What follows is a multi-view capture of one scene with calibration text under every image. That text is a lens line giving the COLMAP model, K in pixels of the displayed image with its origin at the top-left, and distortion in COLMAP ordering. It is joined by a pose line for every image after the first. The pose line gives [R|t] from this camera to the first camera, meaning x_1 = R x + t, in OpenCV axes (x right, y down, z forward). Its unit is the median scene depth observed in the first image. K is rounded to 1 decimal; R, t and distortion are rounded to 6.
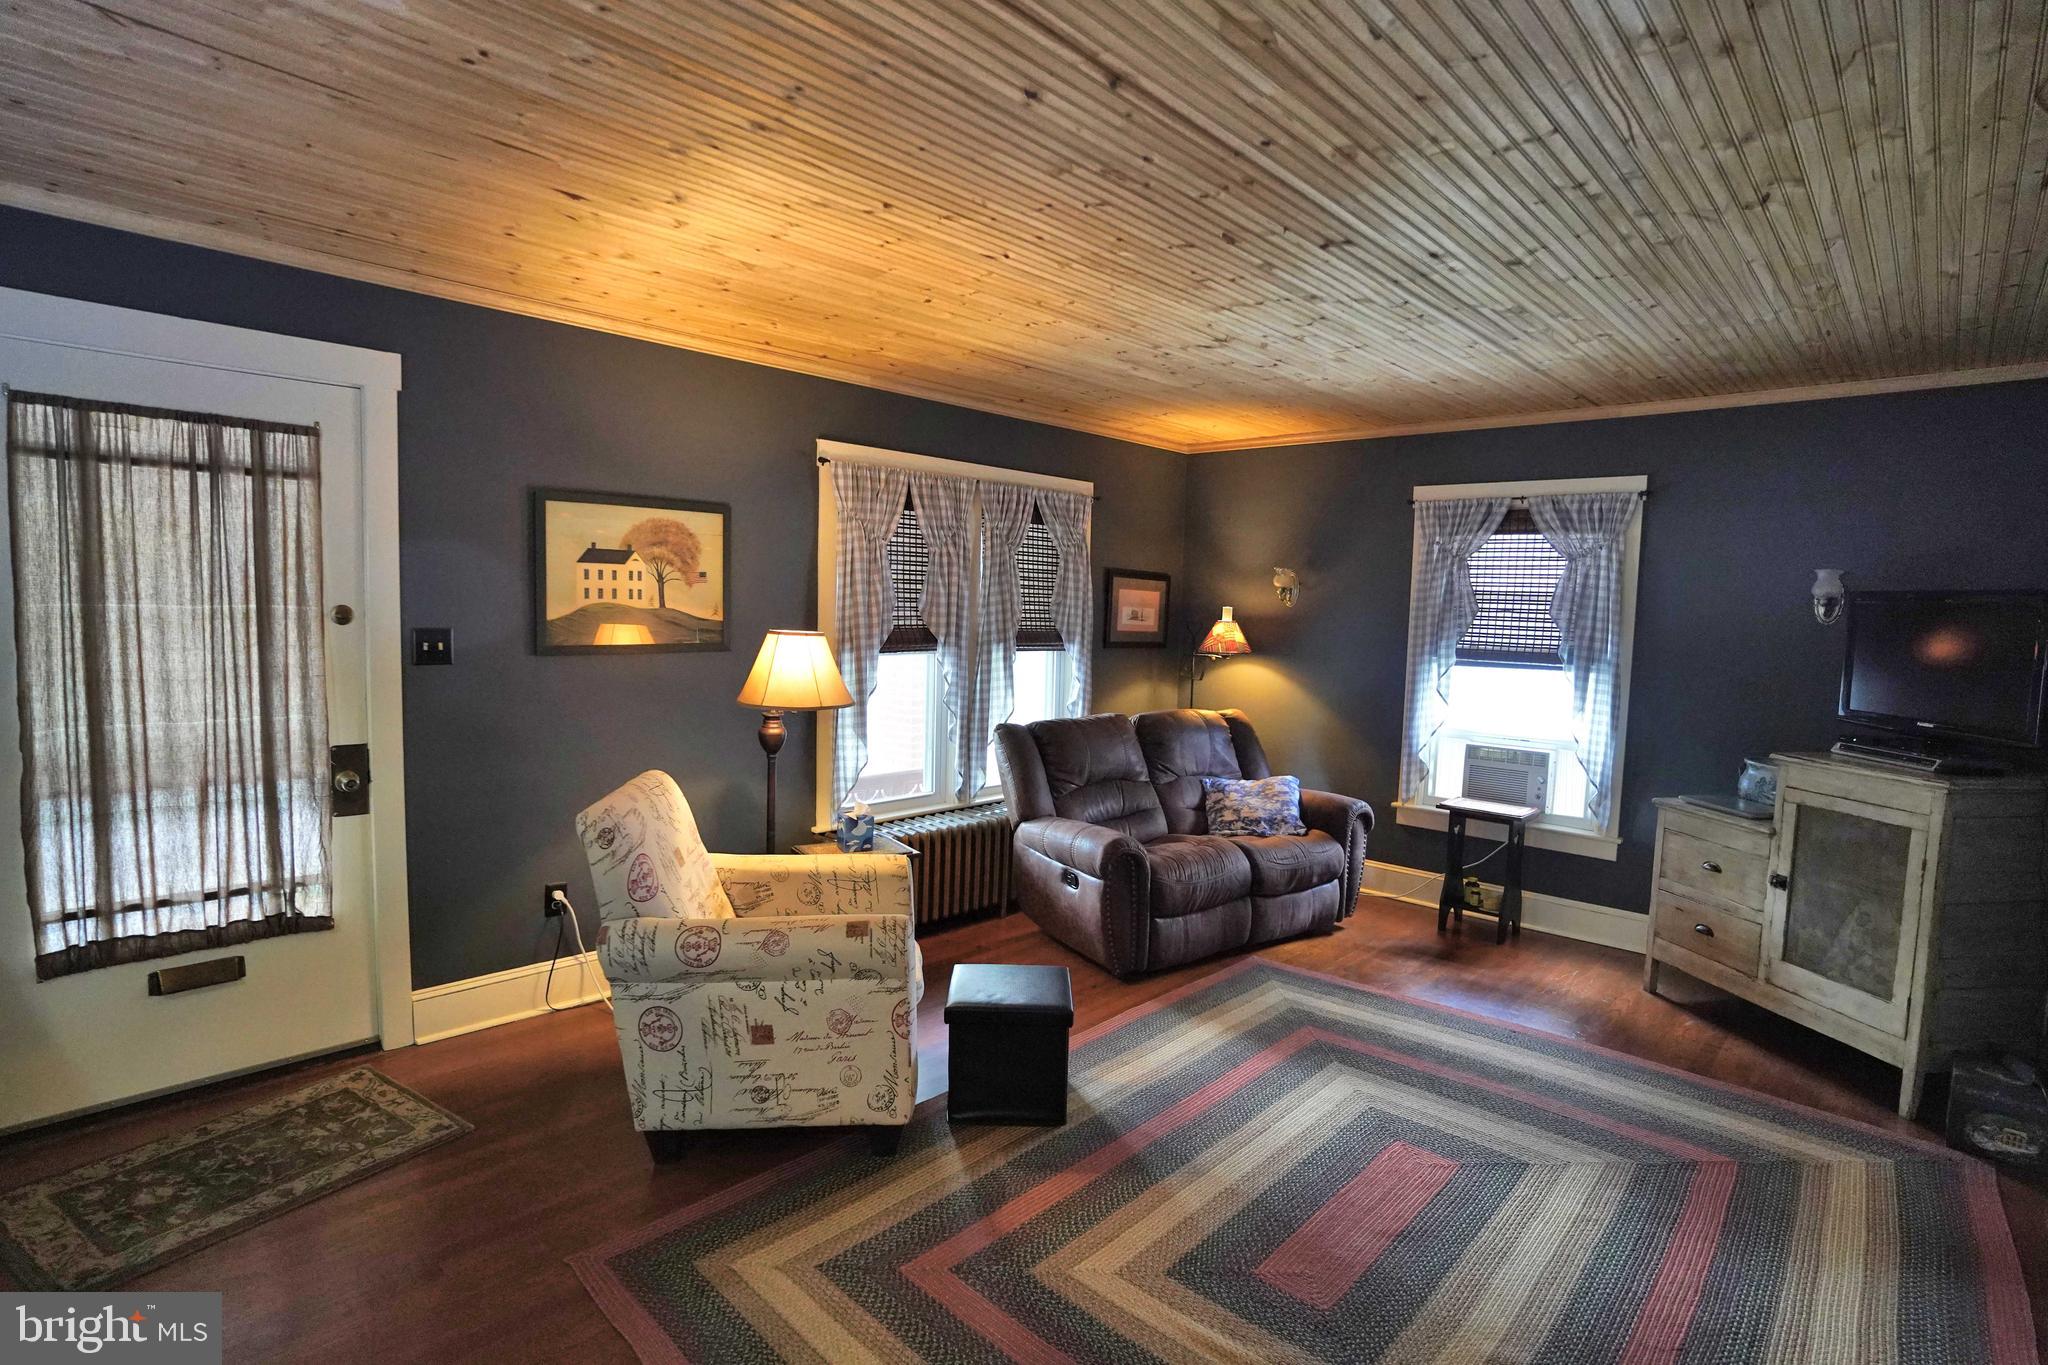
lens RADIAL K [[1005.1, 0, 1032.8], [0, 1005.1, 695.9], [0, 0, 1]] dist [-0.047520, 0.013374]
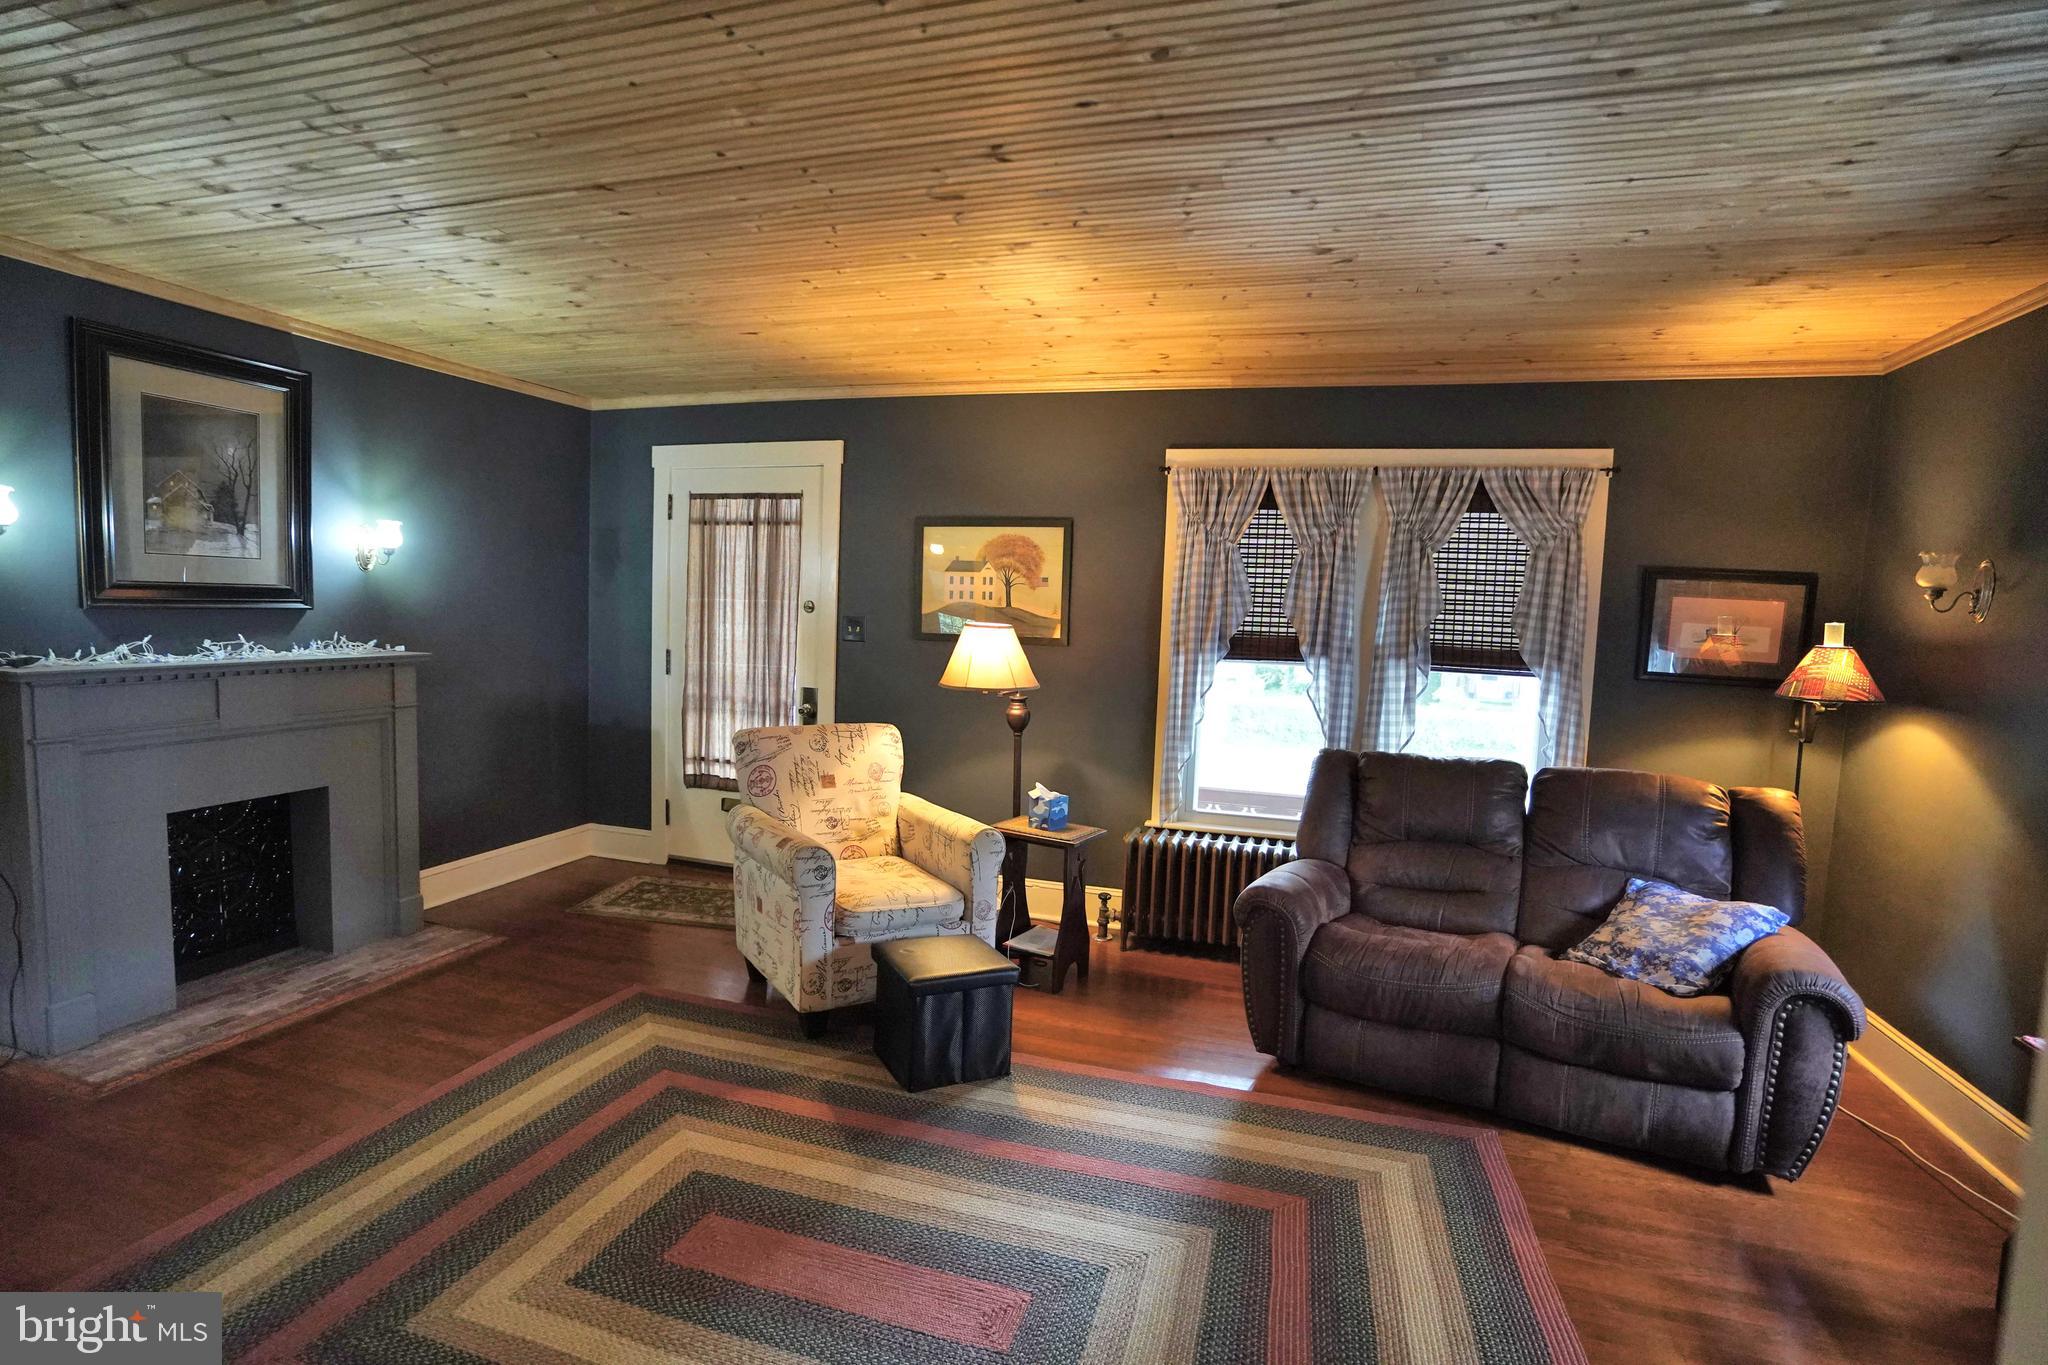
lens RADIAL K [[1005.1, 0, 1008.3], [0, 1005.1, 695.1], [0, 0, 1]] dist [-0.047520, 0.013374]
pose [[0.435381, 0.076028, -0.897030, 0.788638], [-0.104635, 0.993948, 0.033456, -0.022545], [0.894145, 0.079295, 0.440701, 0.481235]]
